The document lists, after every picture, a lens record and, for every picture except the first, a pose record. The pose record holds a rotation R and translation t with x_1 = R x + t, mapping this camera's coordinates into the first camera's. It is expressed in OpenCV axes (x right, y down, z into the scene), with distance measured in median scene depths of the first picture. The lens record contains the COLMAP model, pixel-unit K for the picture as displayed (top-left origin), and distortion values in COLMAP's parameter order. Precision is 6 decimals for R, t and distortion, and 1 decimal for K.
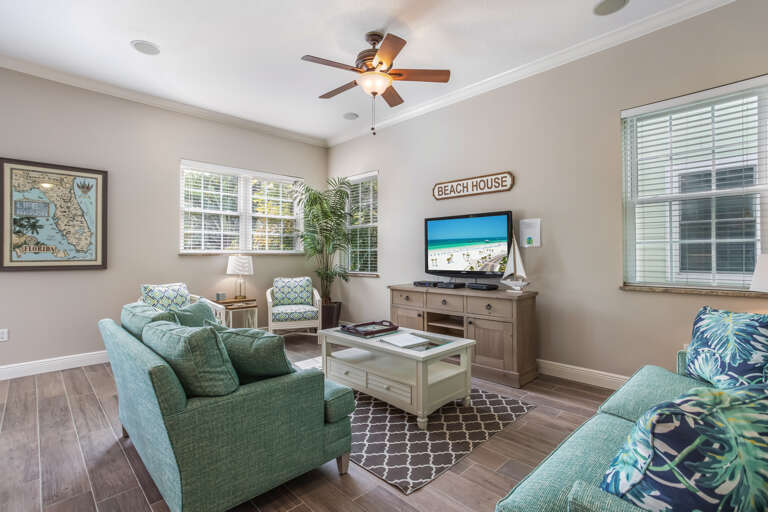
lens RADIAL K [[364.2, 0, 413.2], [0, 364.2, 254.3], [0, 0, 1]] dist [-0.014615, 0.009154]
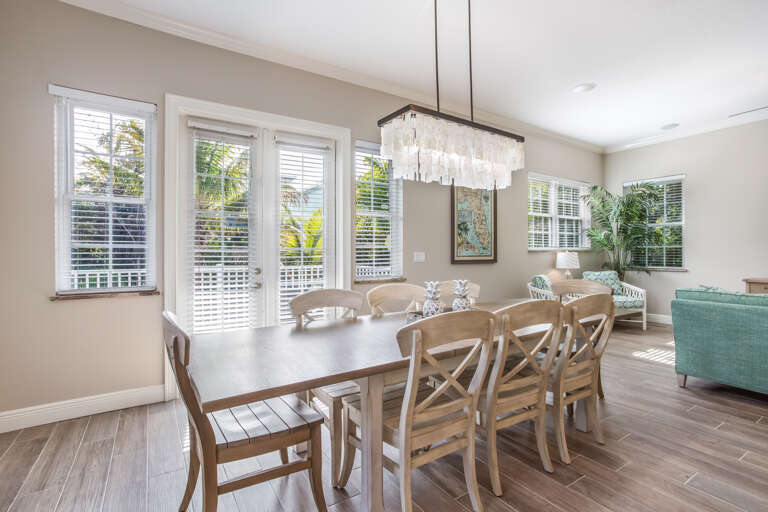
lens RADIAL K [[364.2, 0, 416.7], [0, 364.2, 260.6], [0, 0, 1]] dist [-0.014615, 0.009154]
pose [[0.980453, 0.003865, -0.196714, -0.950461], [0.000642, 0.999739, 0.022844, 0.004639], [0.196751, -0.022524, 0.980195, -0.317255]]
